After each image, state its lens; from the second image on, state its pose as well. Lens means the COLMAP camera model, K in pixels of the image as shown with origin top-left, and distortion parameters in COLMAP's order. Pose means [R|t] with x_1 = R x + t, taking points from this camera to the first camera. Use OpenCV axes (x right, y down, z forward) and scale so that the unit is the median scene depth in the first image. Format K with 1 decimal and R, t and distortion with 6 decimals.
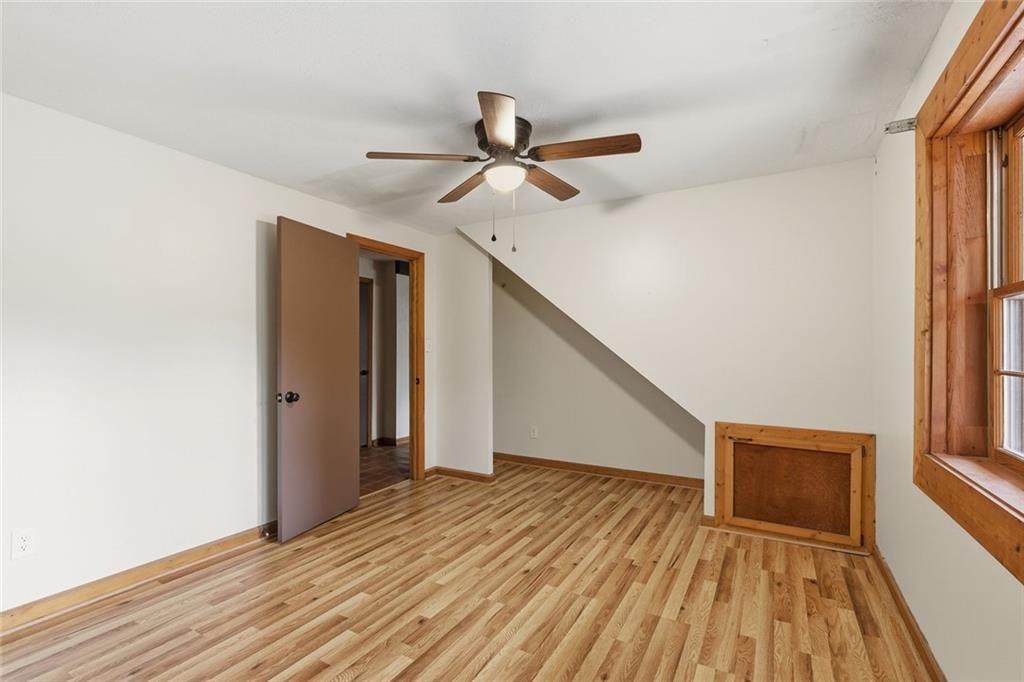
lens RADIAL K [[466.9, 0, 512.9], [0, 466.9, 344.9], [0, 0, 1]] dist [-0.004621, -0.000332]
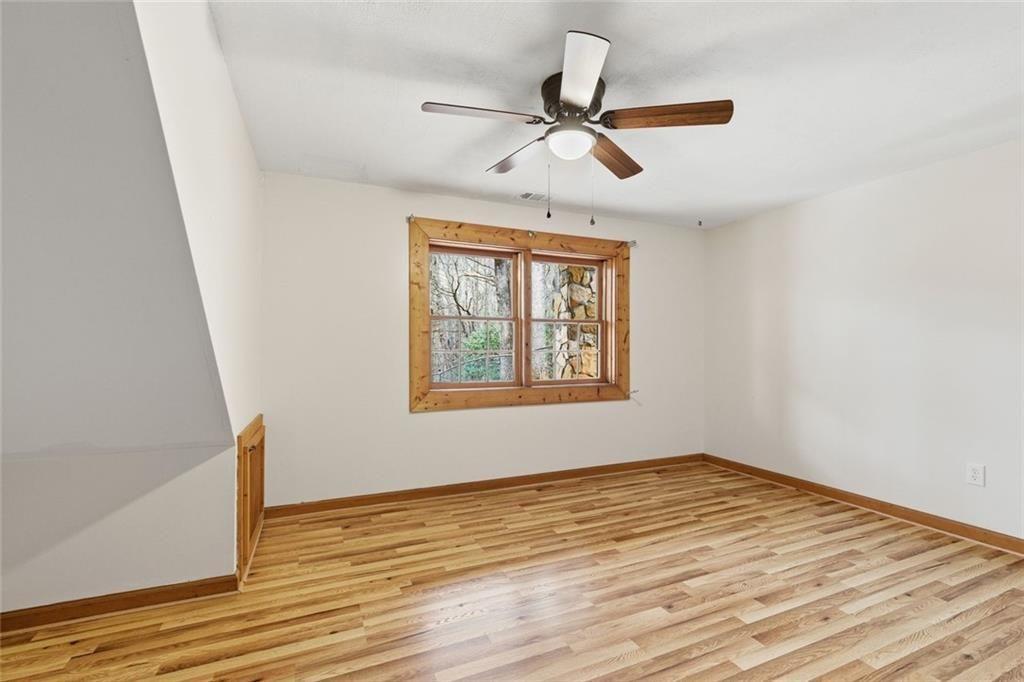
lens RADIAL K [[466.9, 0, 513.4], [0, 466.9, 348.1], [0, 0, 1]] dist [-0.004621, -0.000332]
pose [[-0.805370, 0.000287, 0.592772, -0.492440], [-0.005210, 0.999958, -0.007563, 0.042094], [-0.592749, -0.009180, -0.805335, 1.904765]]
